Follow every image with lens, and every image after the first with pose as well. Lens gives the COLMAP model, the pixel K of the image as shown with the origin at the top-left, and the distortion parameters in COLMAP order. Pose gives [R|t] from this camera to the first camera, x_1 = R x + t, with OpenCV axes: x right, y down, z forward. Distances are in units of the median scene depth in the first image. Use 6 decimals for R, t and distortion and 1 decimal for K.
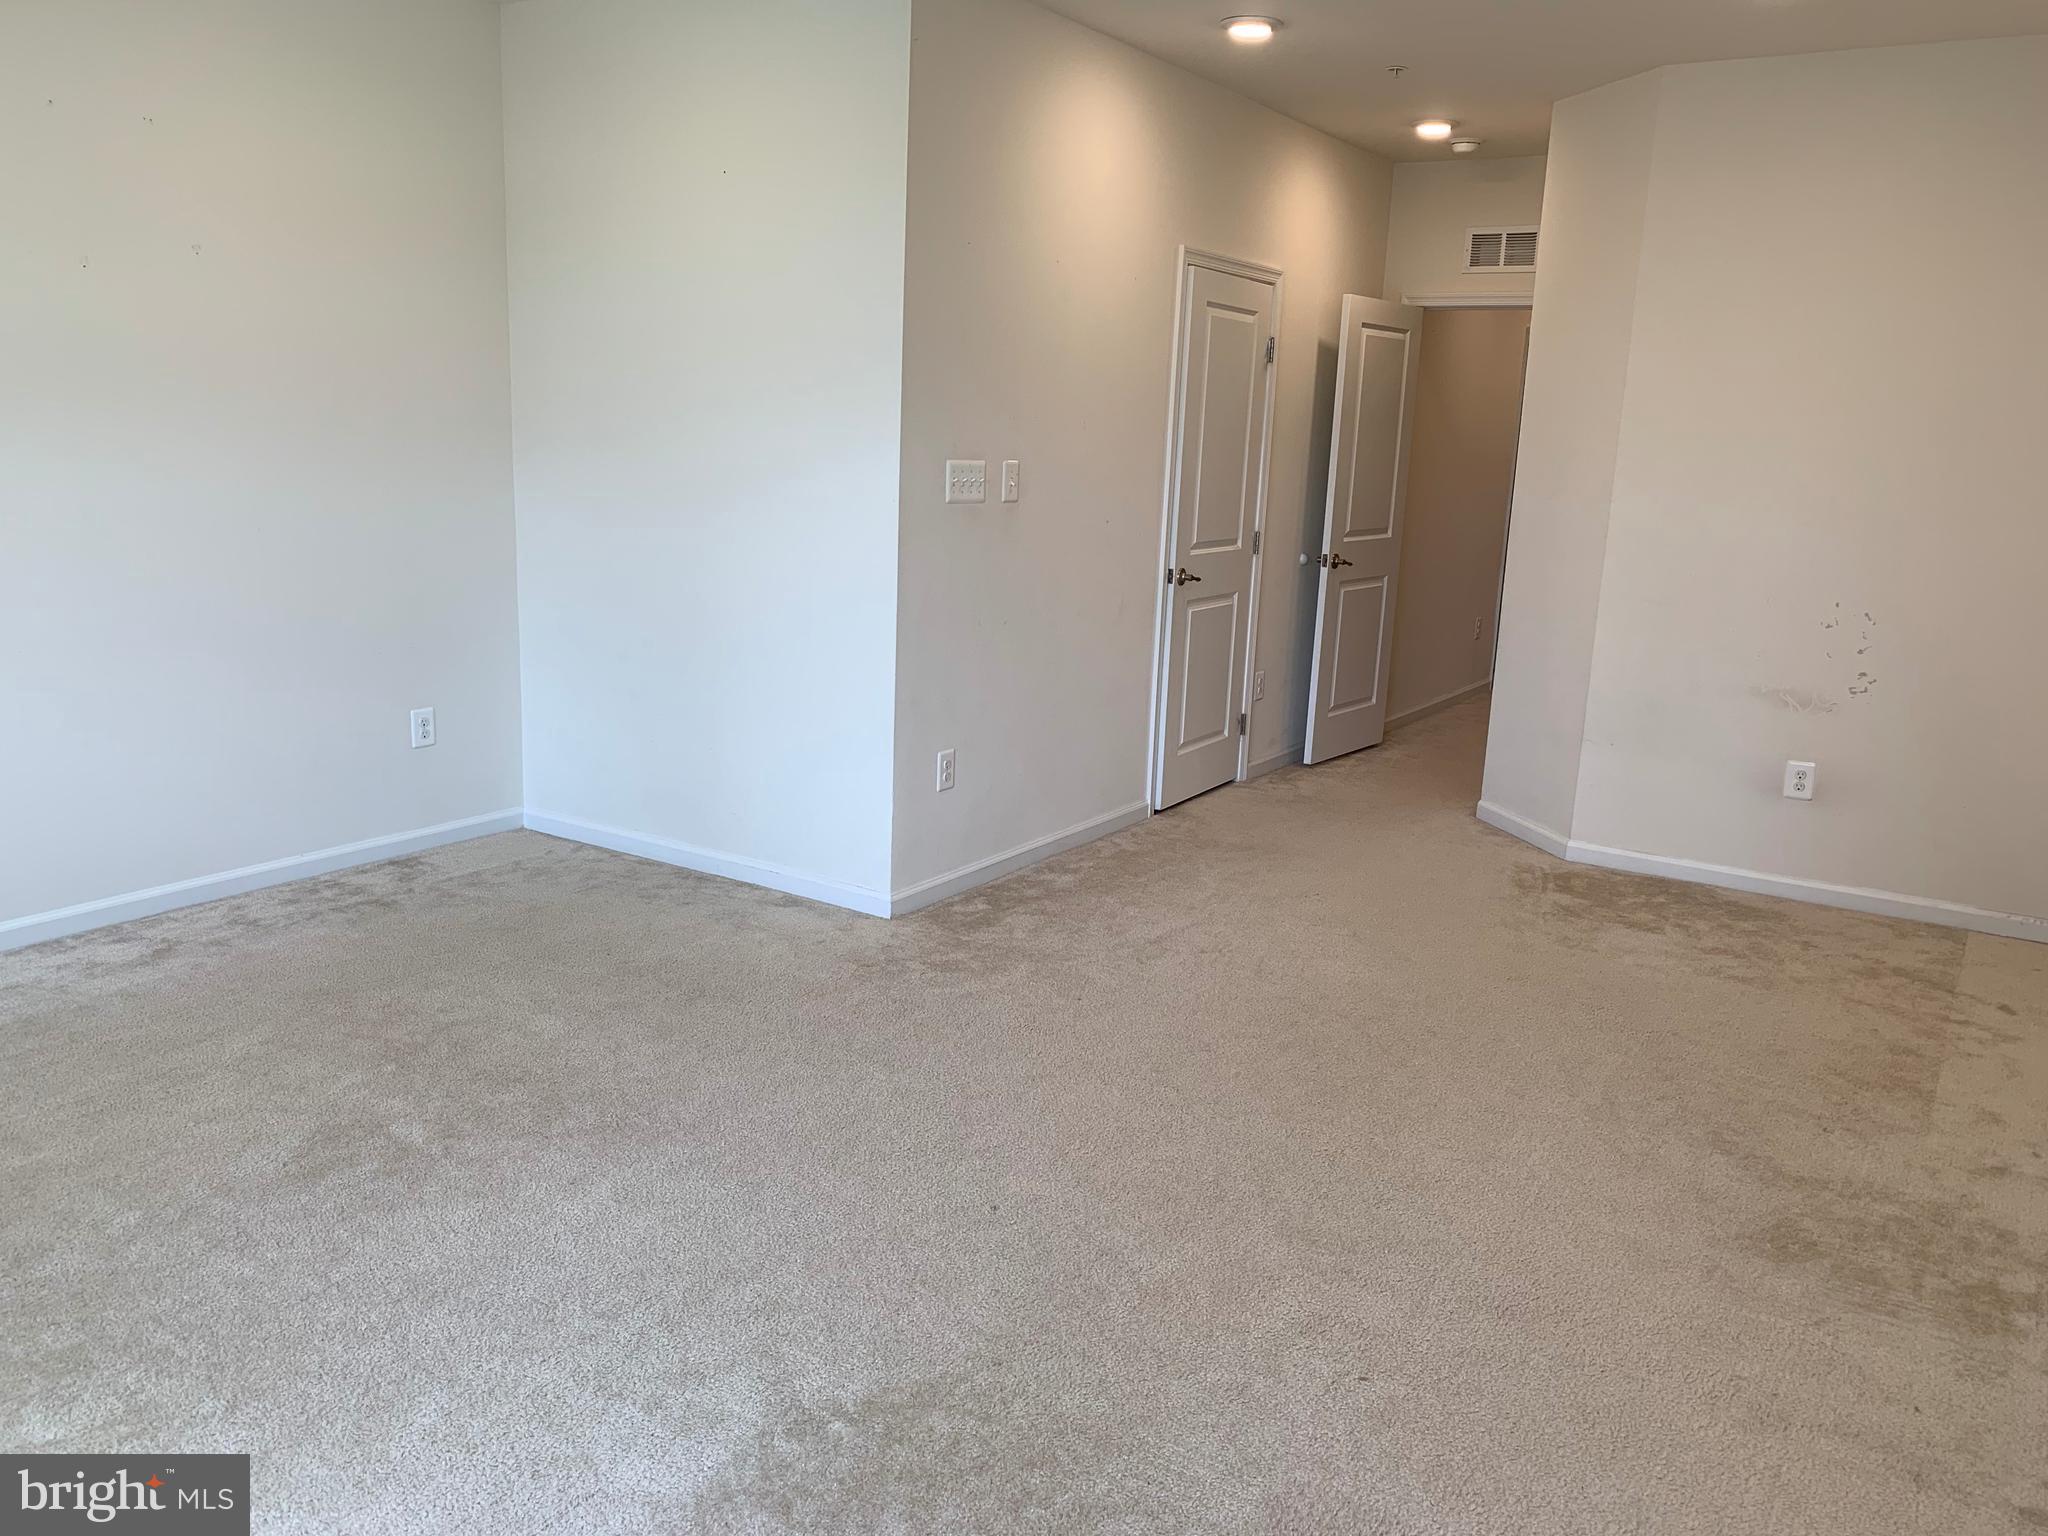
lens RADIAL K [[1542.6, 0, 1024.0], [0, 1542.6, 768.0], [0, 0, 1]] dist [0.080881, -0.113898]
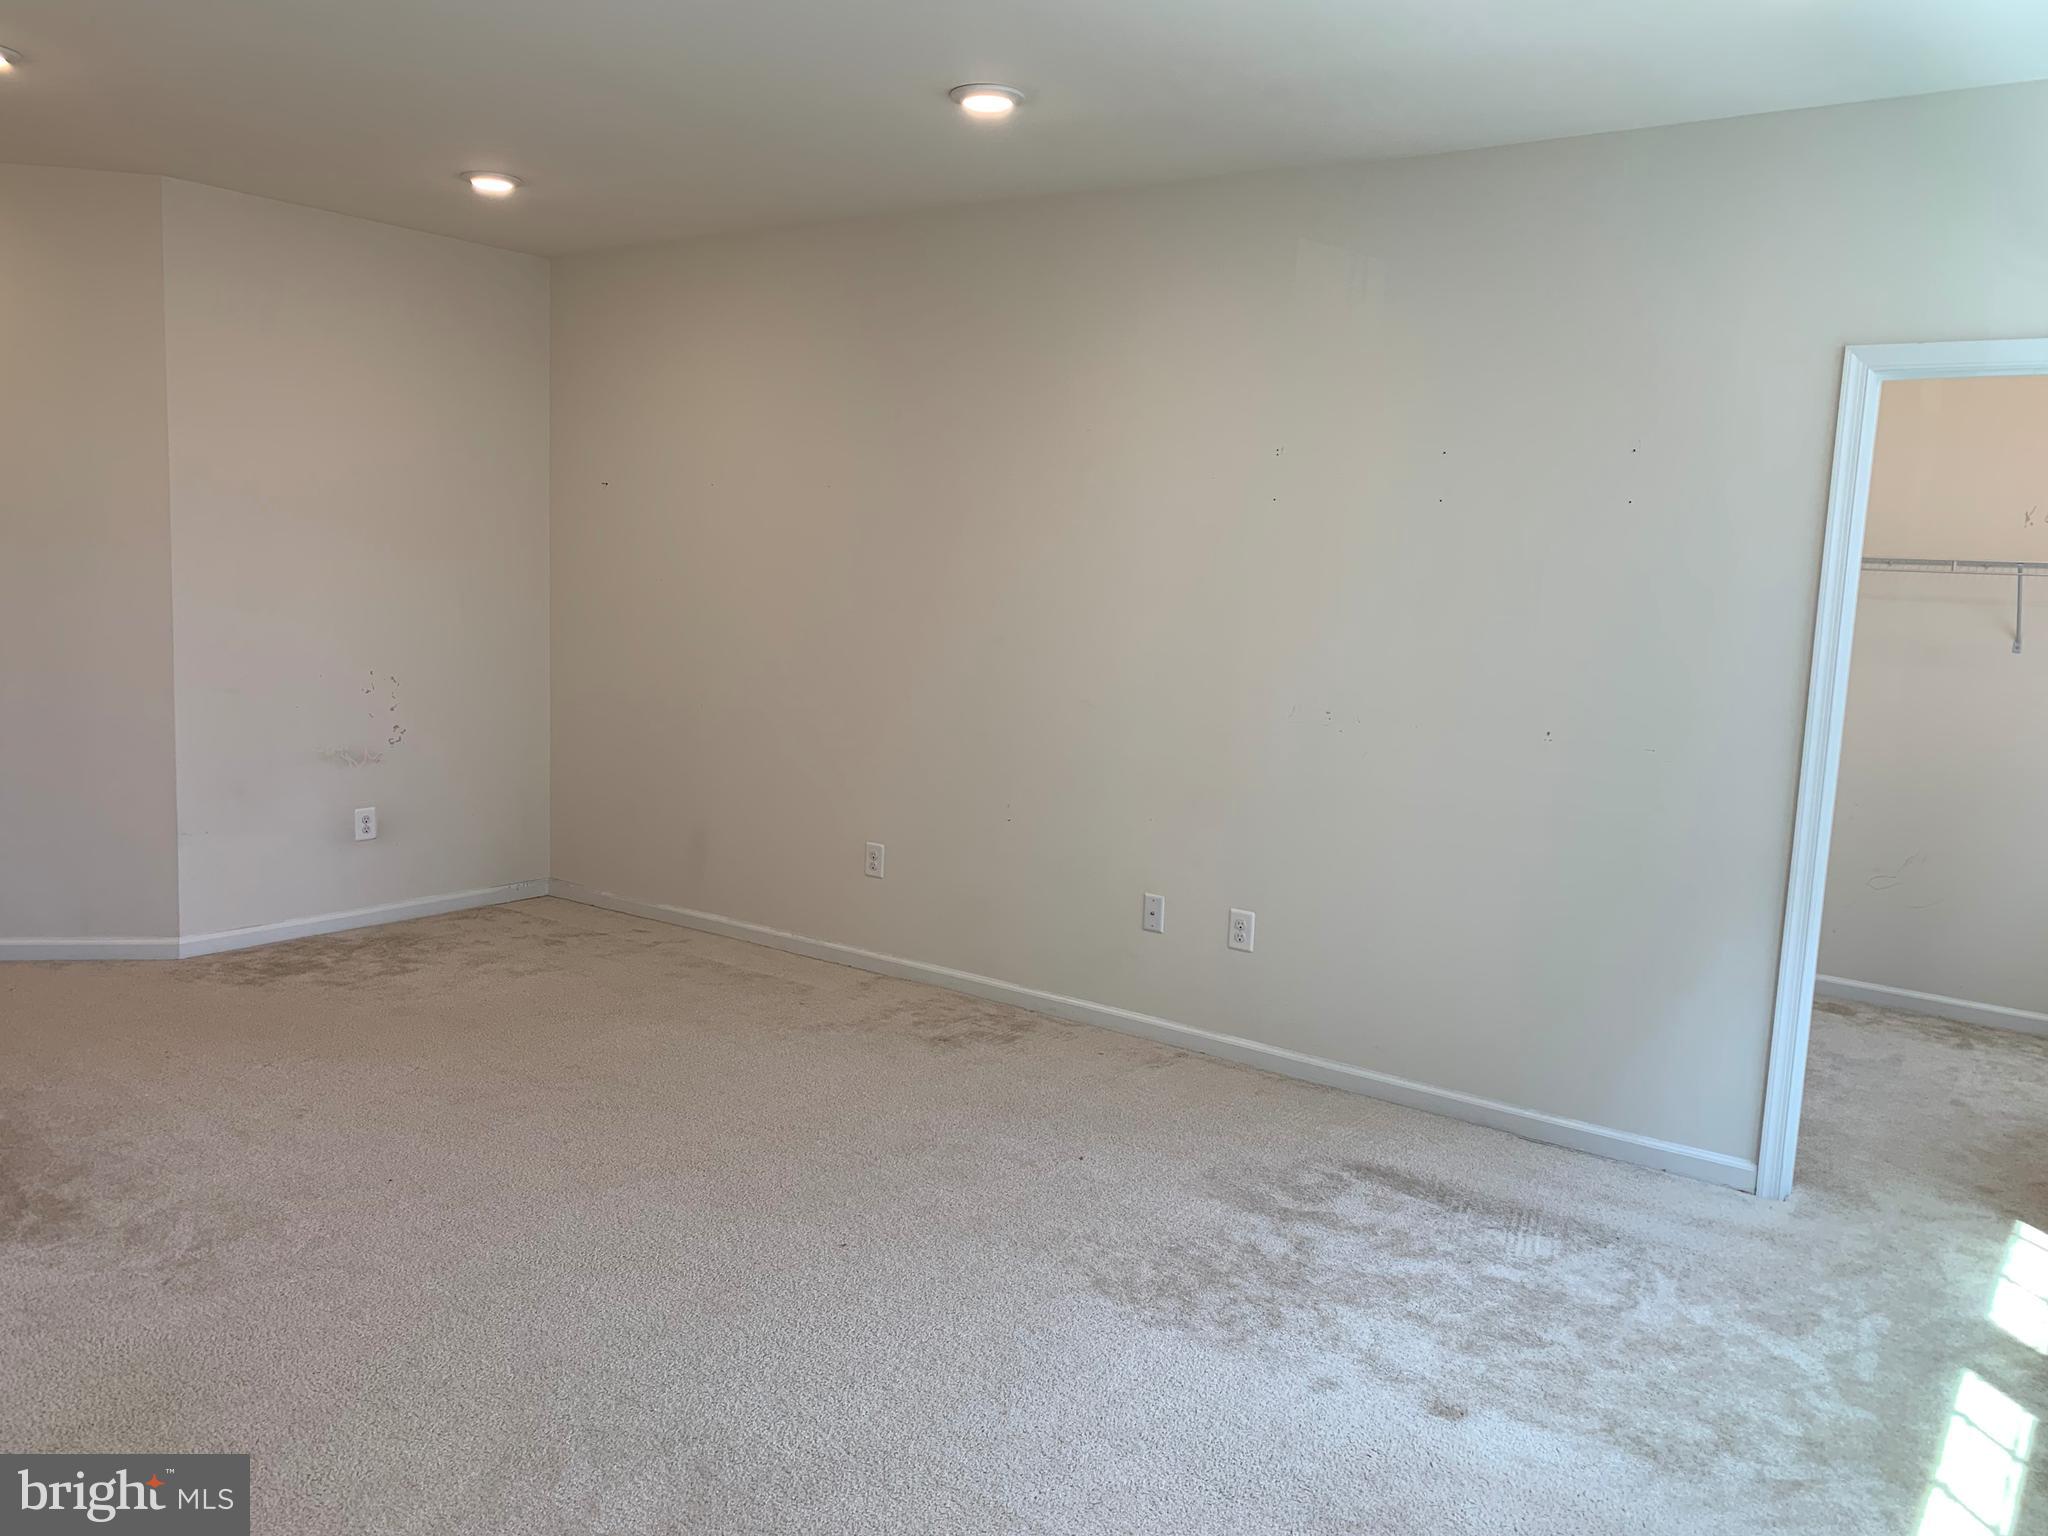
lens RADIAL K [[1542.6, 0, 1024.0], [0, 1542.6, 768.0], [0, 0, 1]] dist [0.080881, -0.113898]
pose [[0.054363, -0.156247, 0.986221, -0.620104], [0.175808, 0.973749, 0.144580, -0.115229], [-0.982922, 0.165526, 0.080406, 0.417005]]
